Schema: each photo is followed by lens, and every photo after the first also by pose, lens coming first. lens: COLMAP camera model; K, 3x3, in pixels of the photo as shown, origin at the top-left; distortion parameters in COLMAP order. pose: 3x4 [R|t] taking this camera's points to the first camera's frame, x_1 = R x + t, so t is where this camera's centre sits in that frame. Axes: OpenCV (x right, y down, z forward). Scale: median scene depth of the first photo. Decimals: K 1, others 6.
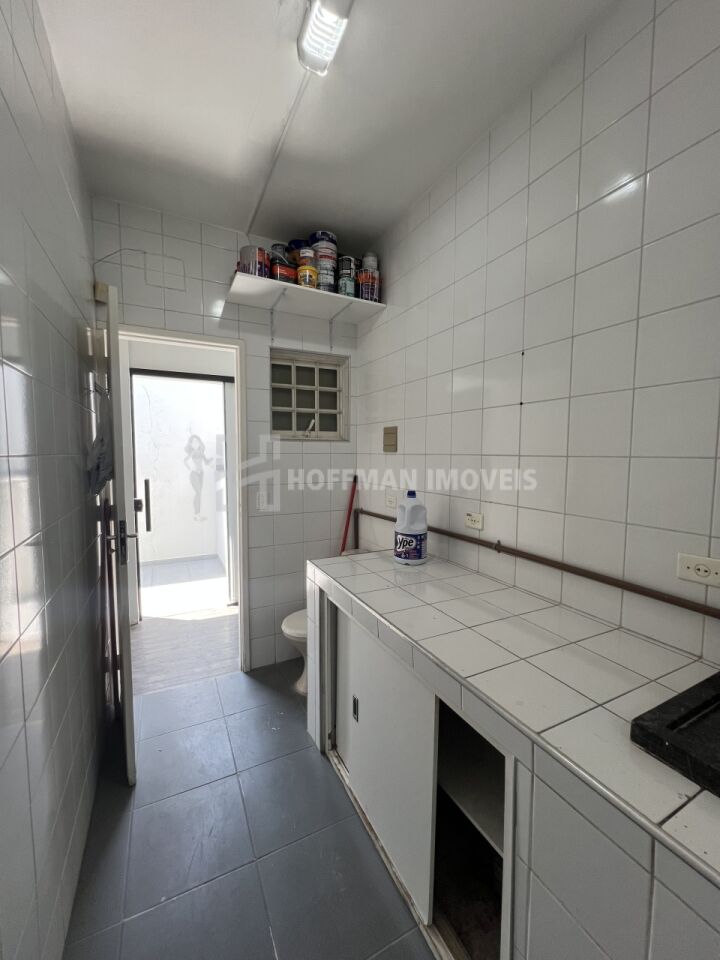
lens RADIAL K [[385.2, 0, 359.7], [0, 385.2, 479.1], [0, 0, 1]] dist [0.014695, -0.000509]
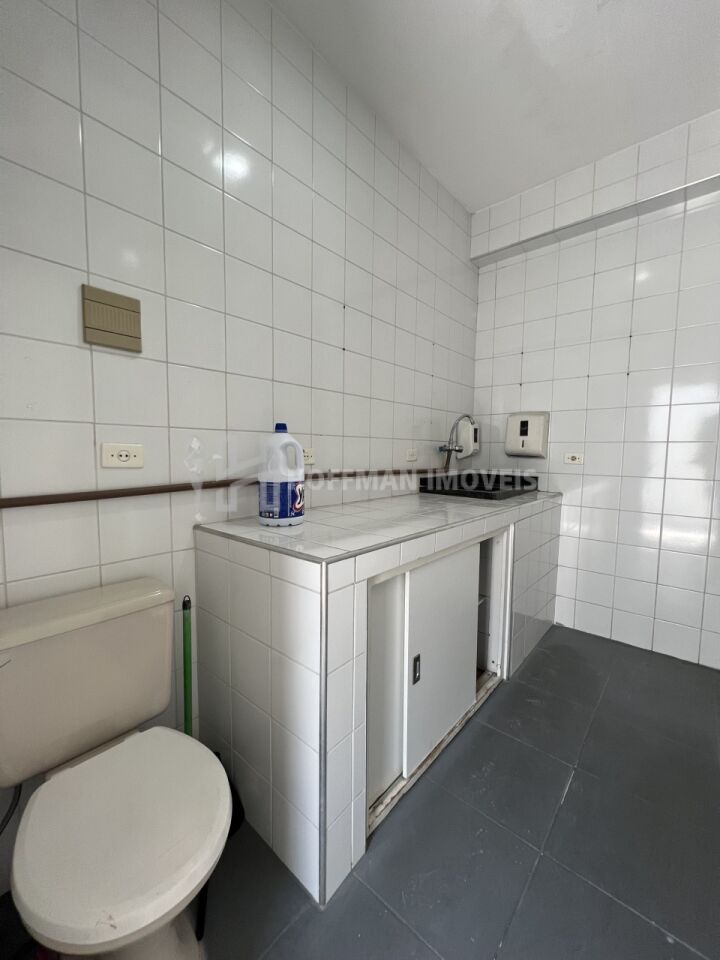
lens RADIAL K [[385.2, 0, 359.5], [0, 385.2, 479.0], [0, 0, 1]] dist [0.014695, -0.000509]
pose [[-0.378553, -0.082112, 0.921930, -0.478123], [0.052620, 0.992537, 0.110007, 0.049482], [-0.924083, 0.090155, -0.371407, 0.924585]]
